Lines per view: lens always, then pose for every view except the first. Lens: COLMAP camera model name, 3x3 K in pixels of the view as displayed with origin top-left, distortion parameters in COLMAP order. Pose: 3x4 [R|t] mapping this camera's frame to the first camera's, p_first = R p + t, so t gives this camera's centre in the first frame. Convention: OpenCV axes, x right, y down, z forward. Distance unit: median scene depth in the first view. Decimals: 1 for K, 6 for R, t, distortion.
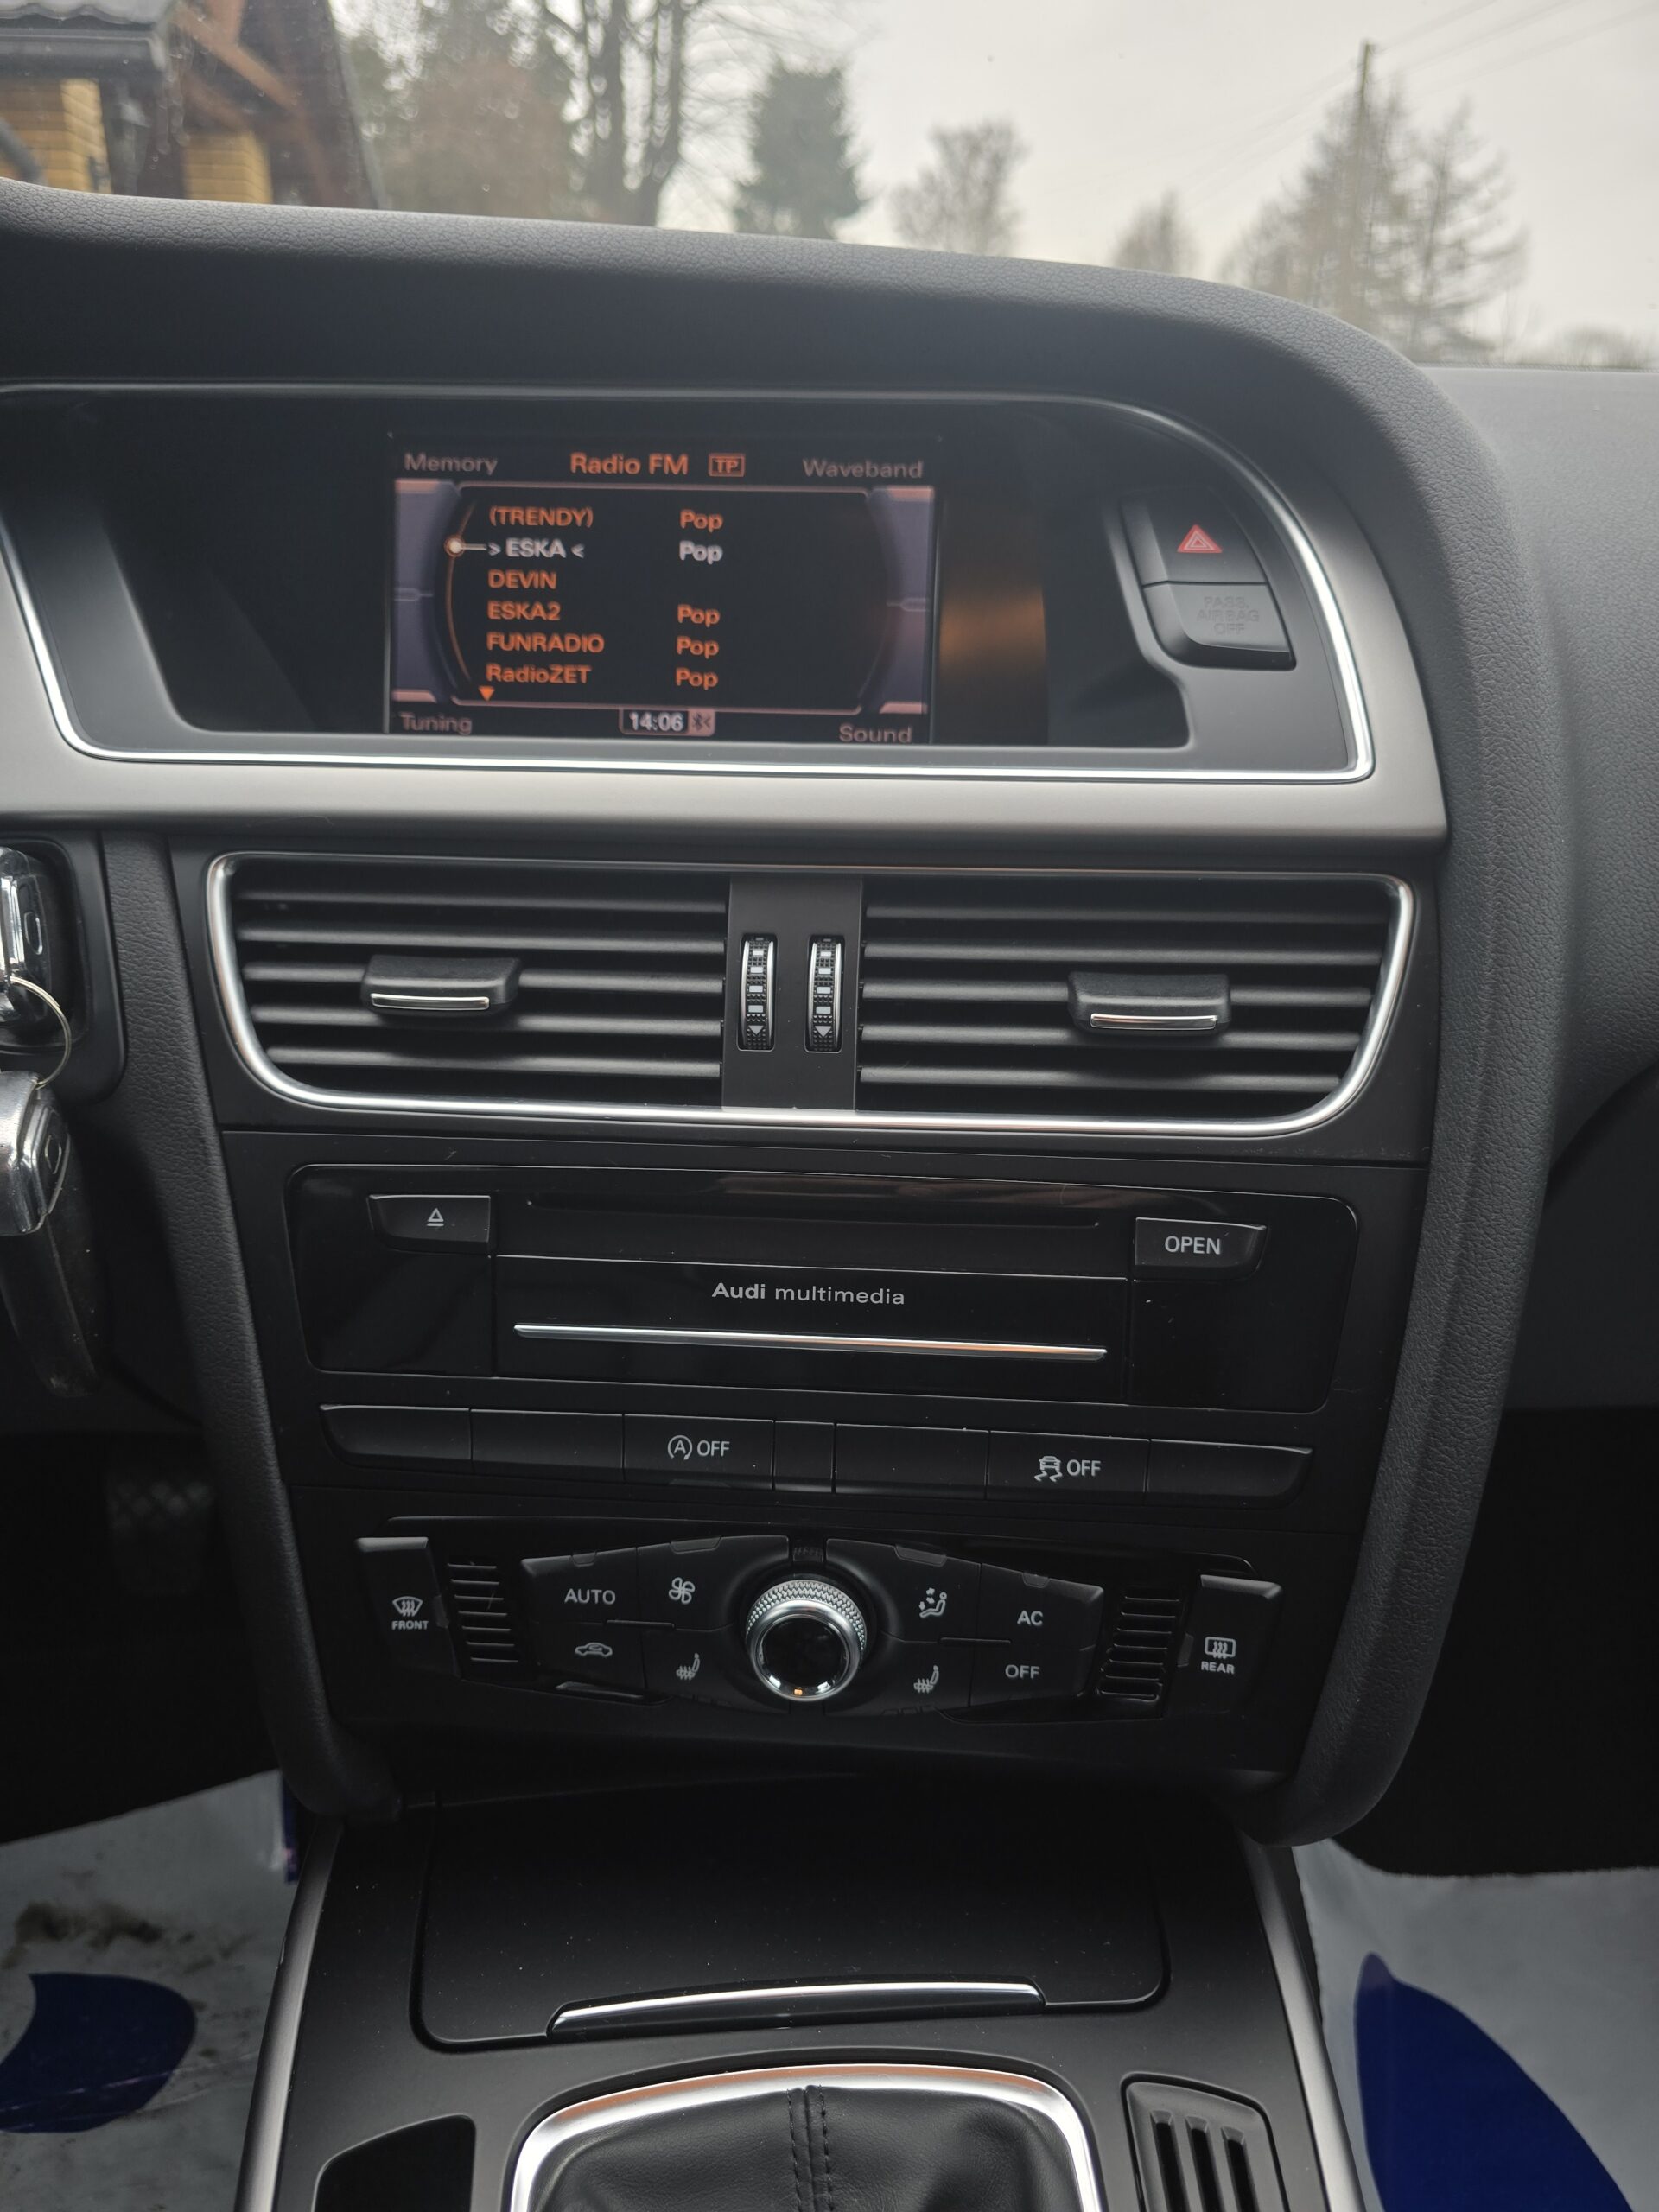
lens RADIAL K [[1498.4, 0, 843.6], [0, 1498.4, 1145.2], [0, 0, 1]] dist [0.045513, -0.046565]
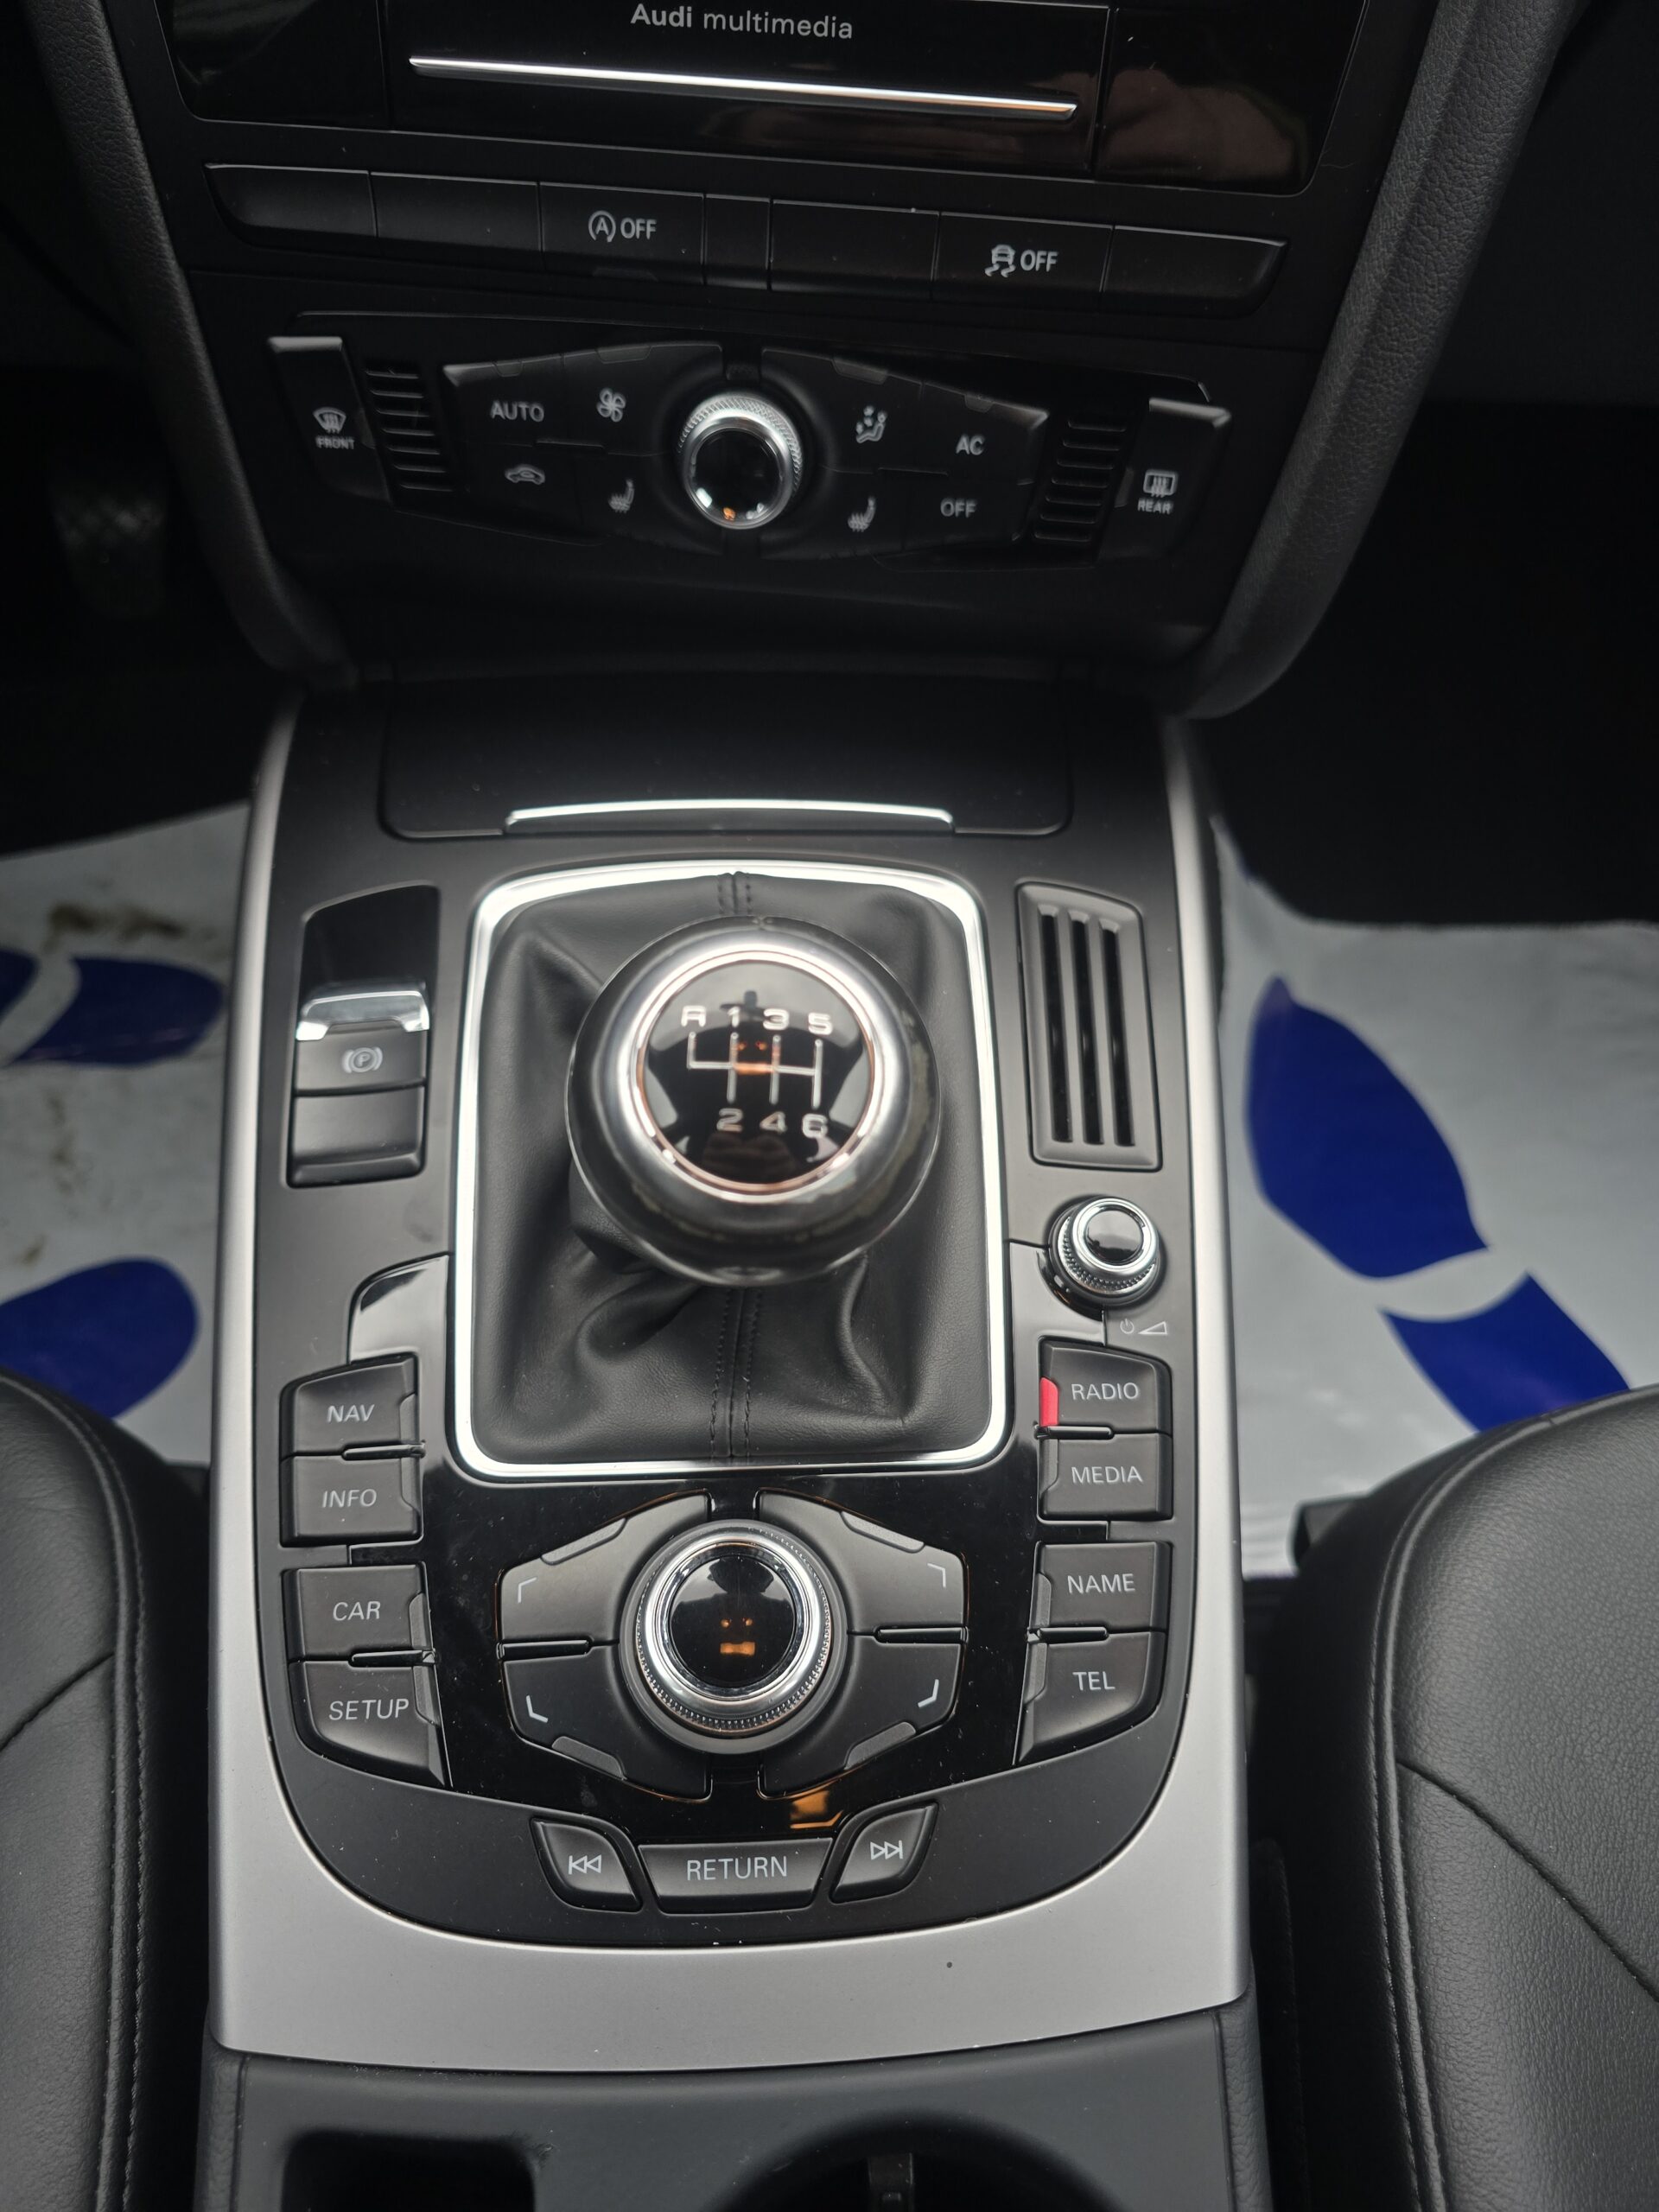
lens RADIAL K [[1498.4, 0, 847.7], [0, 1498.4, 1109.9], [0, 0, 1]] dist [0.045513, -0.046565]
pose [[0.999286, 0.036150, 0.010971, 0.047916], [-0.037120, 0.885587, 0.462988, 0.235854], [0.007021, -0.463064, 0.886297, -0.061963]]
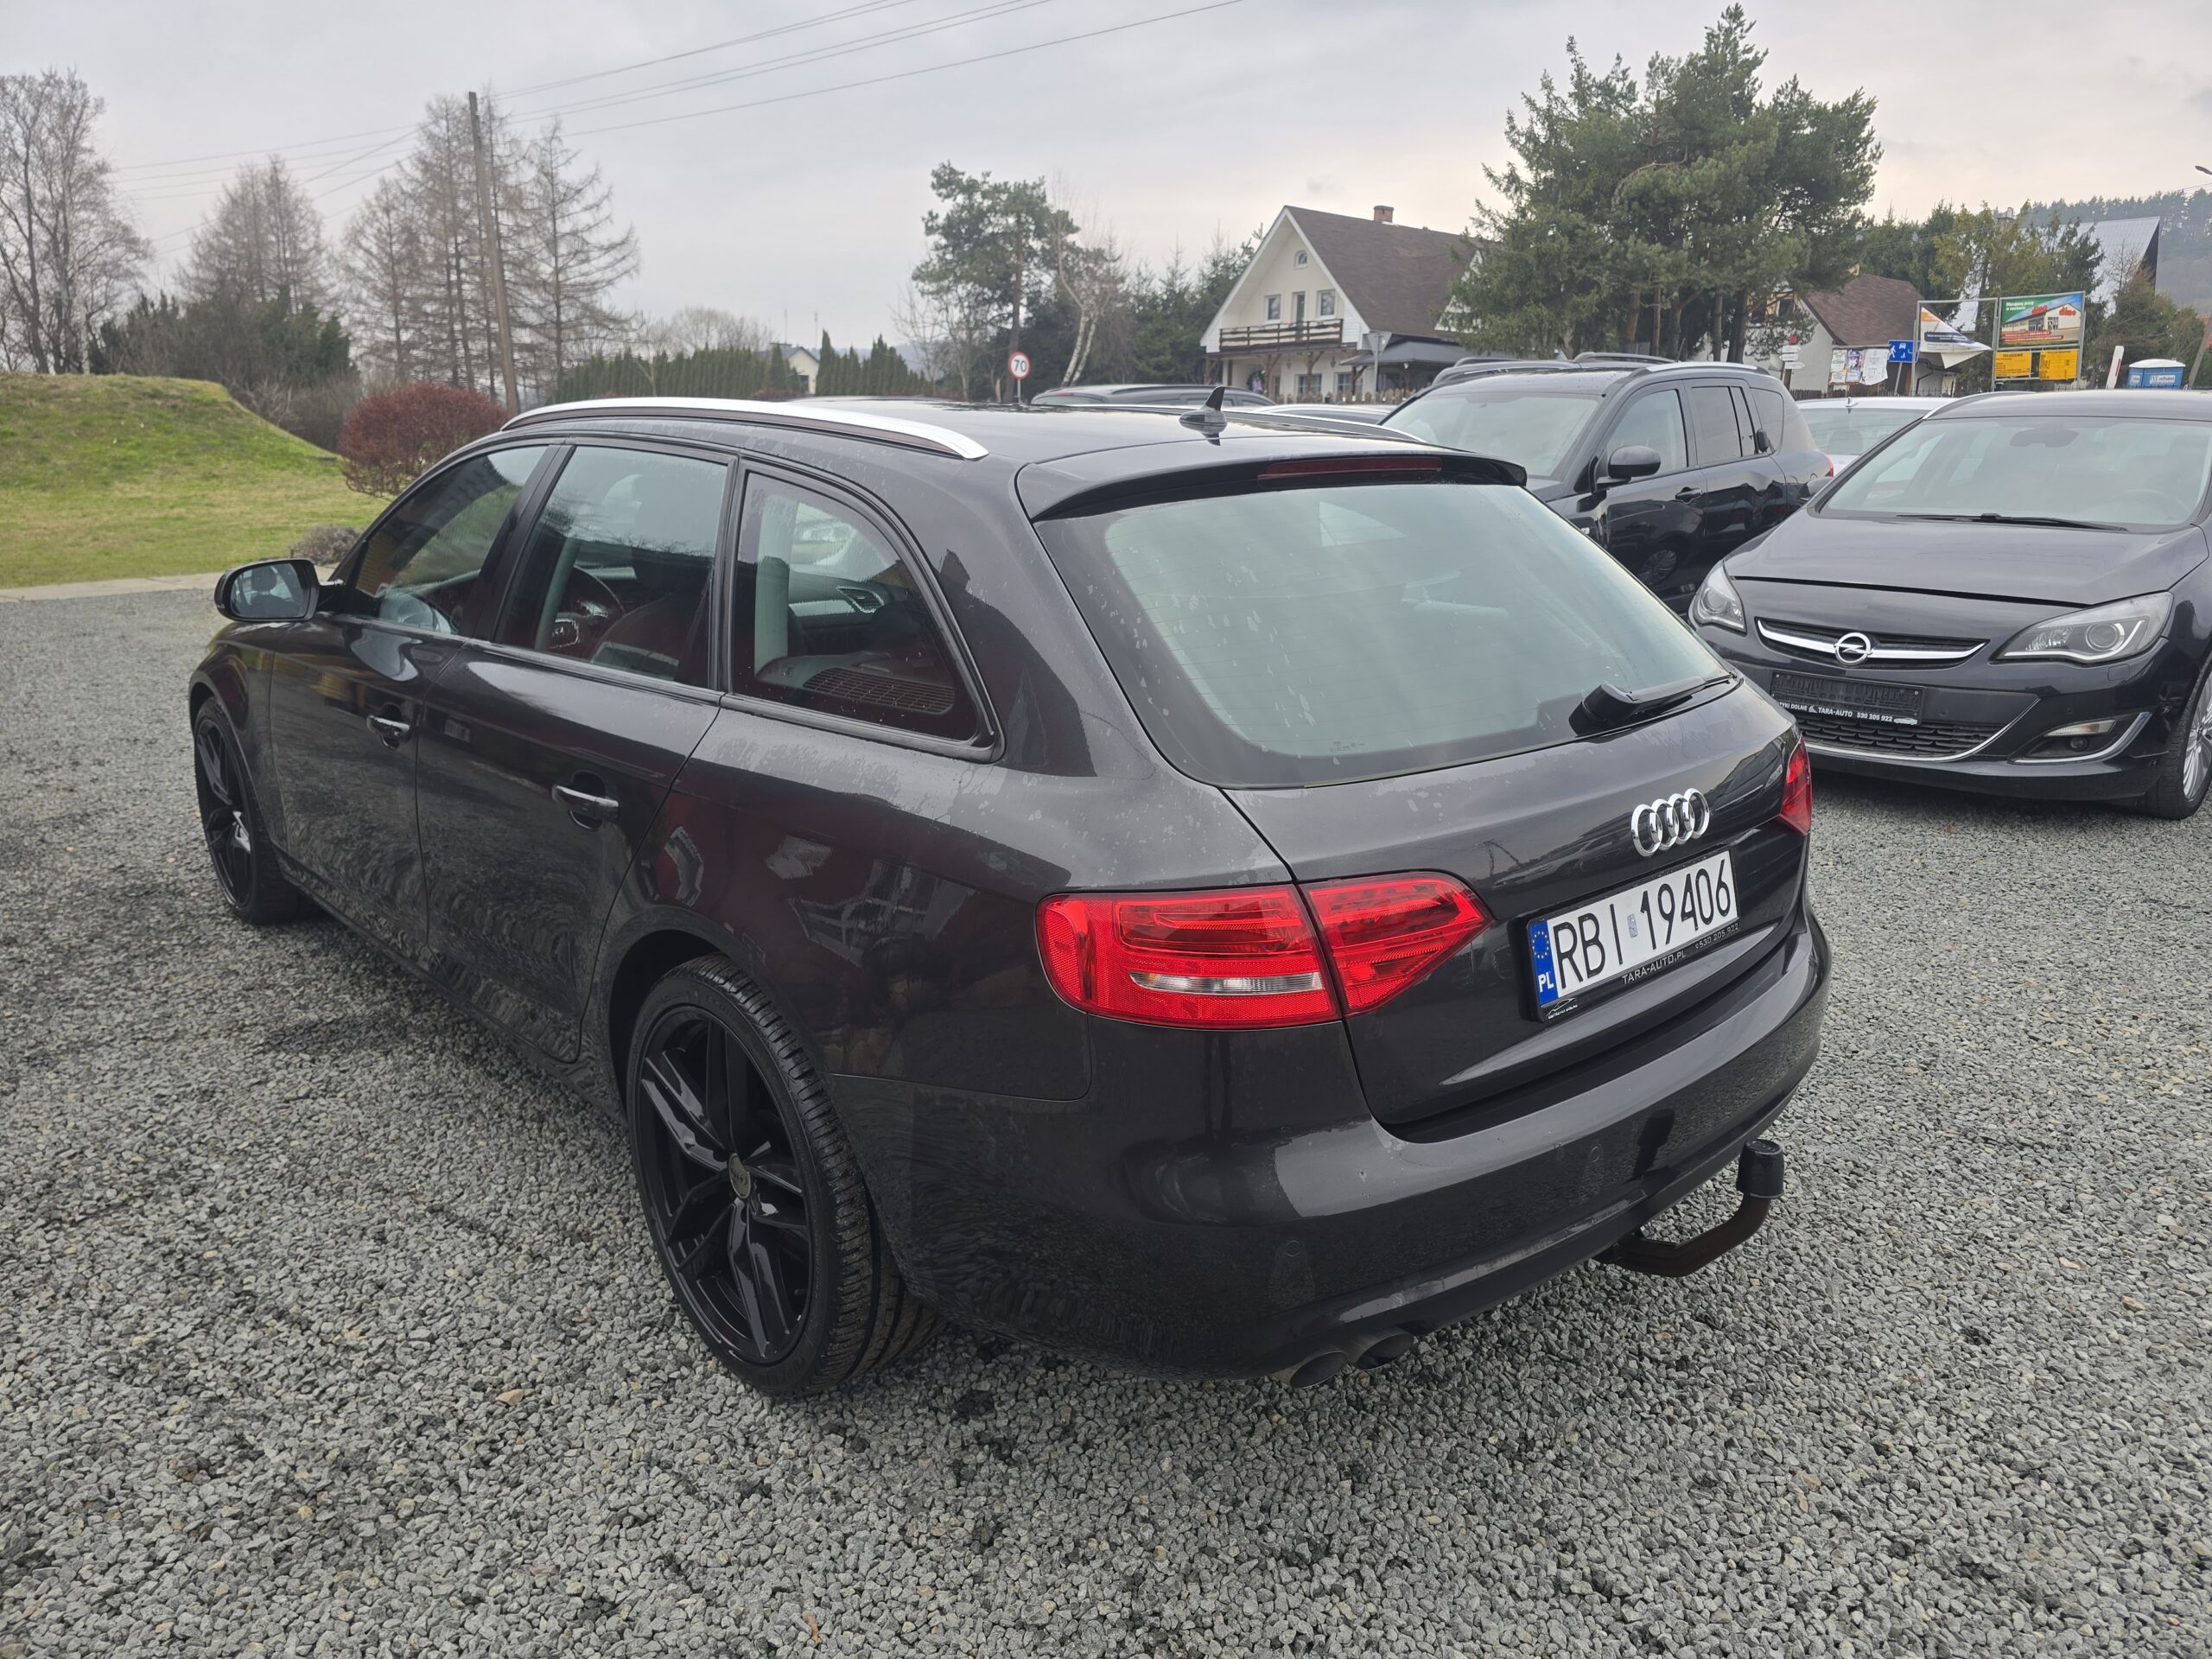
lens RADIAL K [[1498.4, 0, 1143.1], [0, 1498.4, 823.0], [0, 0, 1]] dist [0.045513, -0.046565]
pose [[0.777302, -0.154967, 0.609743, -3.544845], [0.246276, 0.966794, -0.068242, 2.277574], [-0.578921, 0.203210, 0.789656, -7.901722]]
